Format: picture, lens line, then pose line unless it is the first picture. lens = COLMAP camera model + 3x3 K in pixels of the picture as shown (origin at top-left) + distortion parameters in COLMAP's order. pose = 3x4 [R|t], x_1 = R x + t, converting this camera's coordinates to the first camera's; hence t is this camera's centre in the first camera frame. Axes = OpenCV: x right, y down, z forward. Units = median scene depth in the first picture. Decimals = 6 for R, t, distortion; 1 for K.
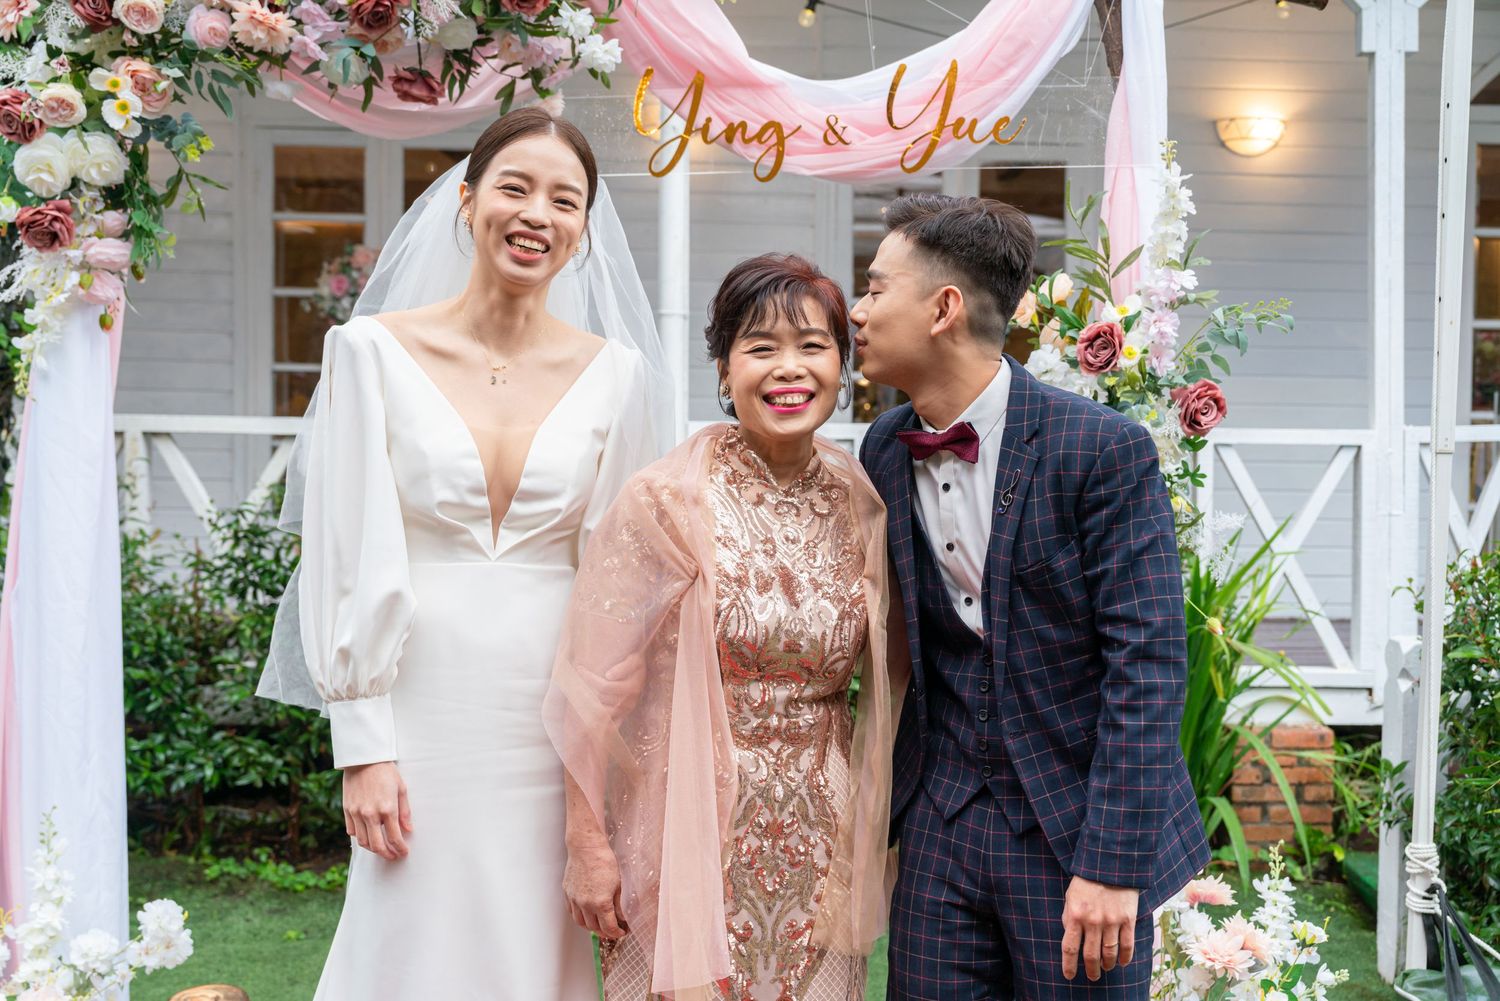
lens RADIAL K [[1683.3, 0, 810.3], [0, 1683.3, 480.9], [0, 0, 1]] dist [-0.000288, 0.030233]
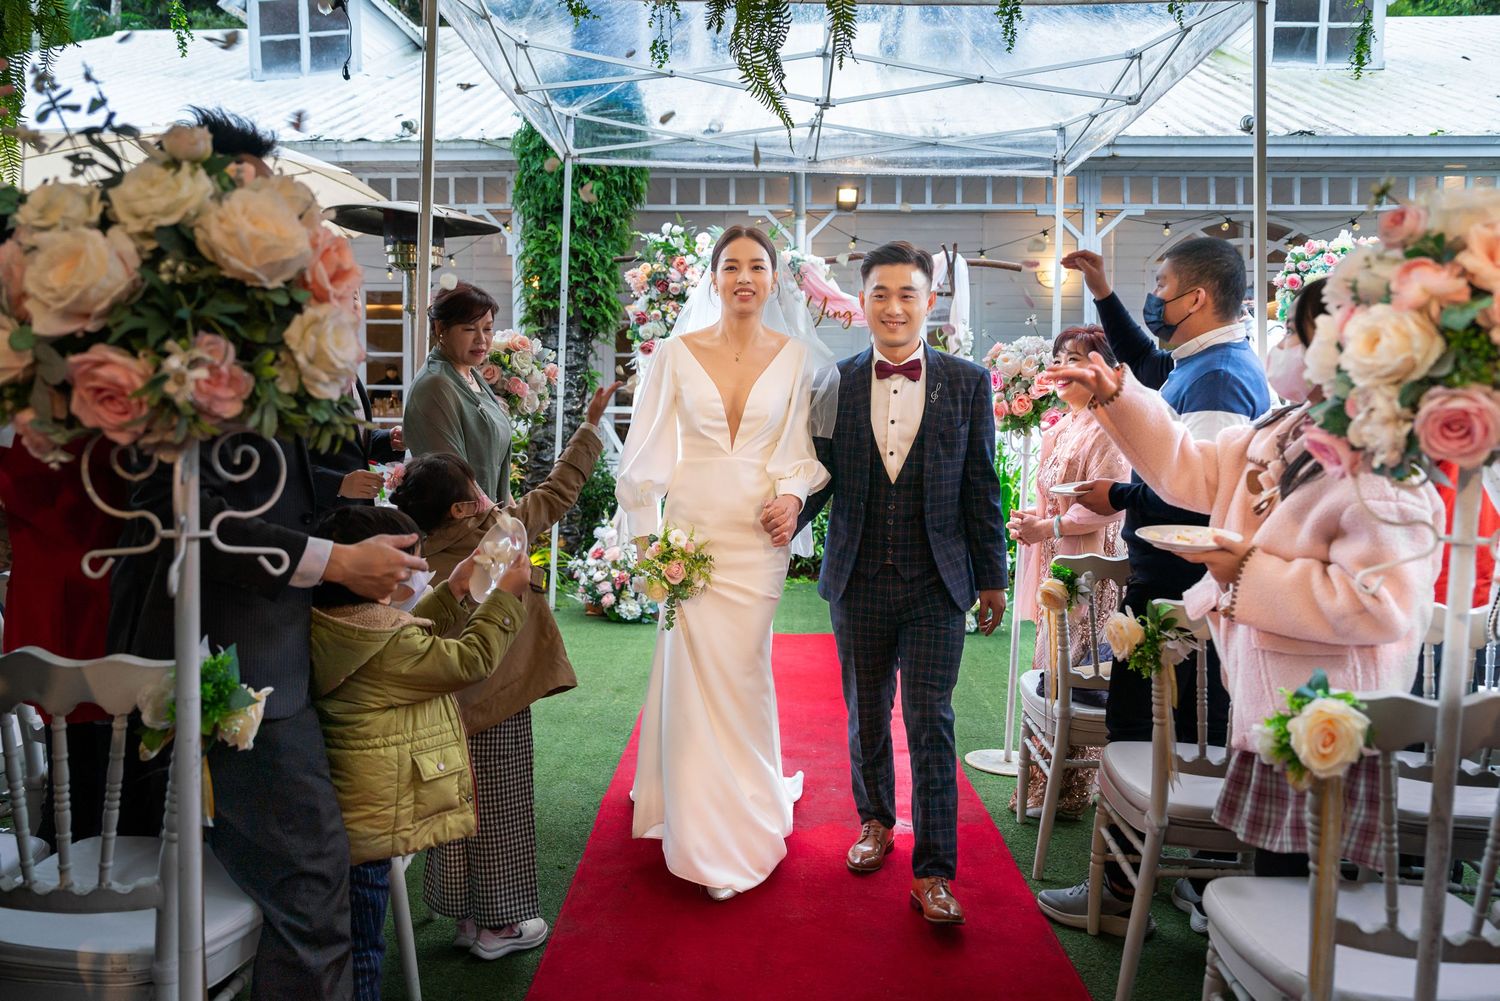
lens RADIAL K [[939.1, 0, 749.2], [0, 939.1, 454.0], [0, 0, 1]] dist [-0.020607, -0.000061]
pose [[0.995028, -0.001329, -0.099583, -0.034455], [0.001682, 0.999993, 0.003464, 0.064699], [0.099578, -0.003615, 0.995023, -0.912257]]
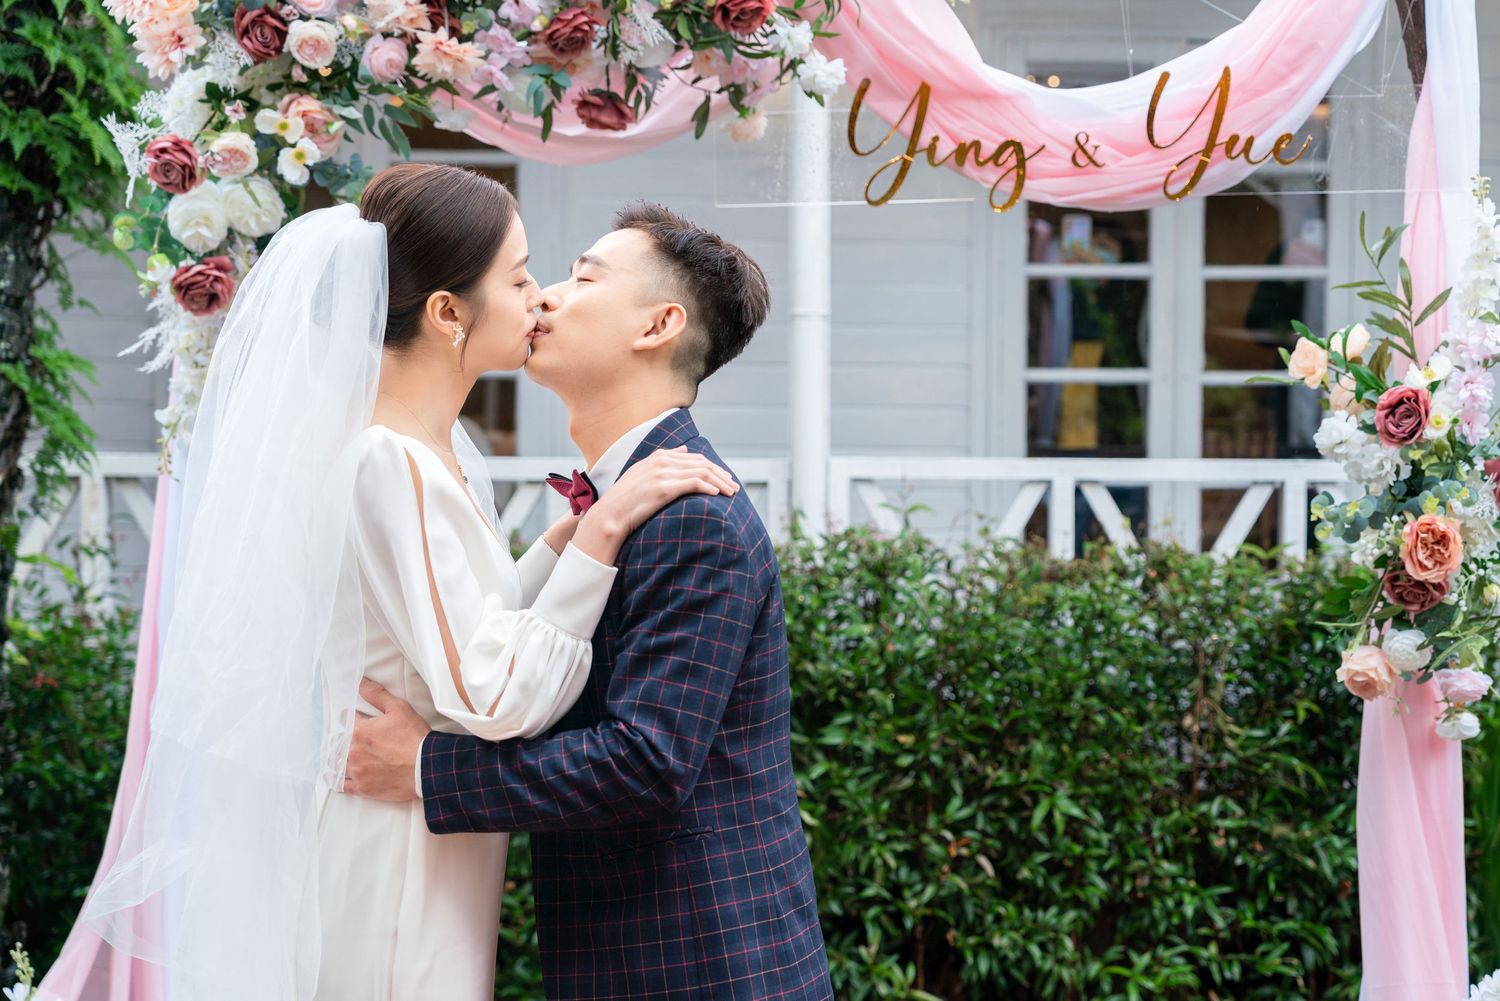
lens RADIAL K [[2604.8, 0, 868.0], [0, 2604.8, 563.5], [0, 0, 1]] dist [0.007270, 0.005183]
pose [[0.999798, -0.005214, -0.019431, -0.074701], [0.005660, 0.999720, 0.022982, -0.033240], [0.019306, -0.023087, 0.999547, -0.336045]]
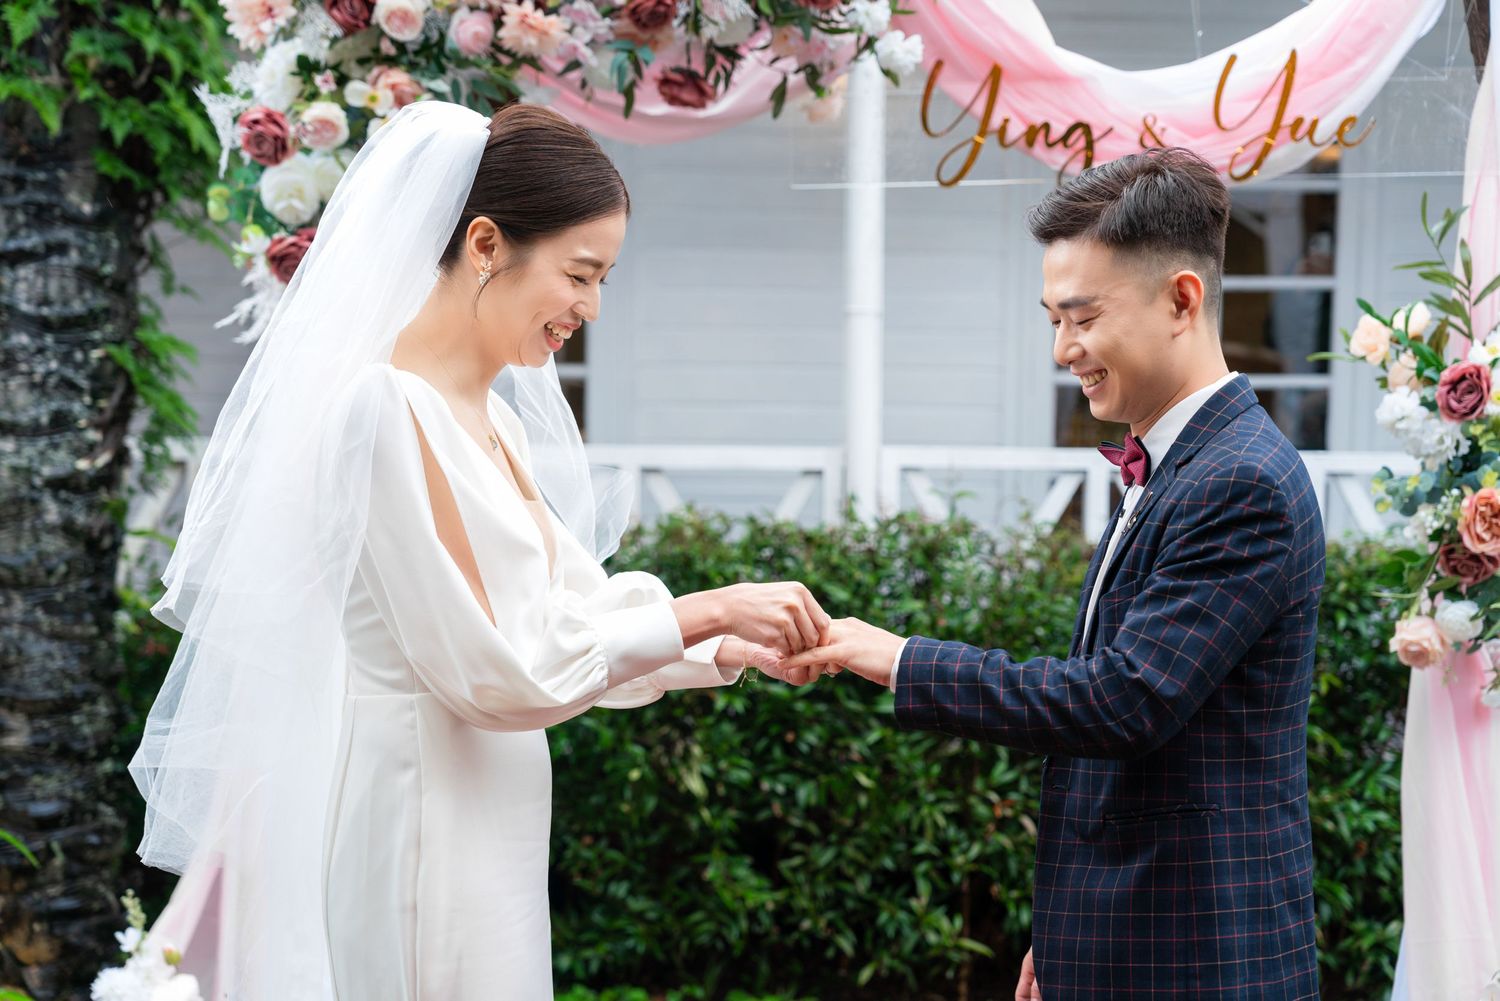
lens RADIAL K [[2312.3, 0, 861.9], [0, 2312.3, 743.6], [0, 0, 1]] dist [0.013939, -0.000895]
pose [[0.999463, 0.003953, -0.032530, -0.101141], [-0.000589, 0.994705, 0.102767, -0.018328], [0.032764, -0.102693, 0.994173, -0.237754]]
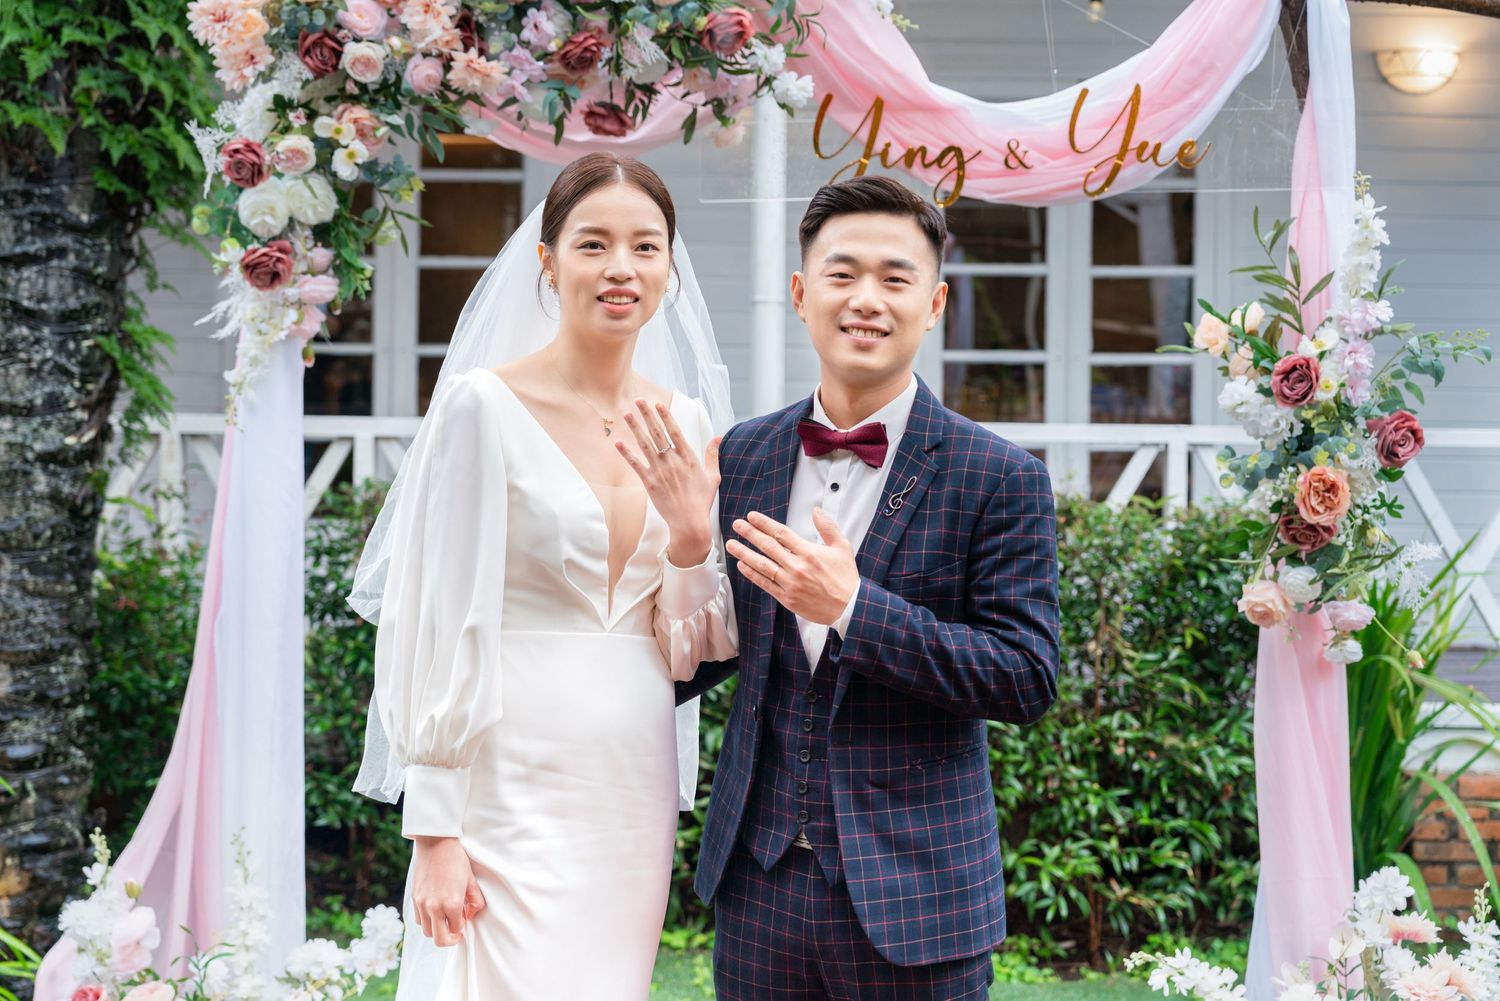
lens RADIAL K [[2135.9, 0, 729.9], [0, 2135.9, 379.5], [0, 0, 1]] dist [0.002151, 0.013724]
pose [[0.998634, -0.001534, -0.052236, -0.093773], [-0.000572, 0.999189, -0.040273, -0.026556], [0.052255, 0.040247, 0.997822, -0.275931]]
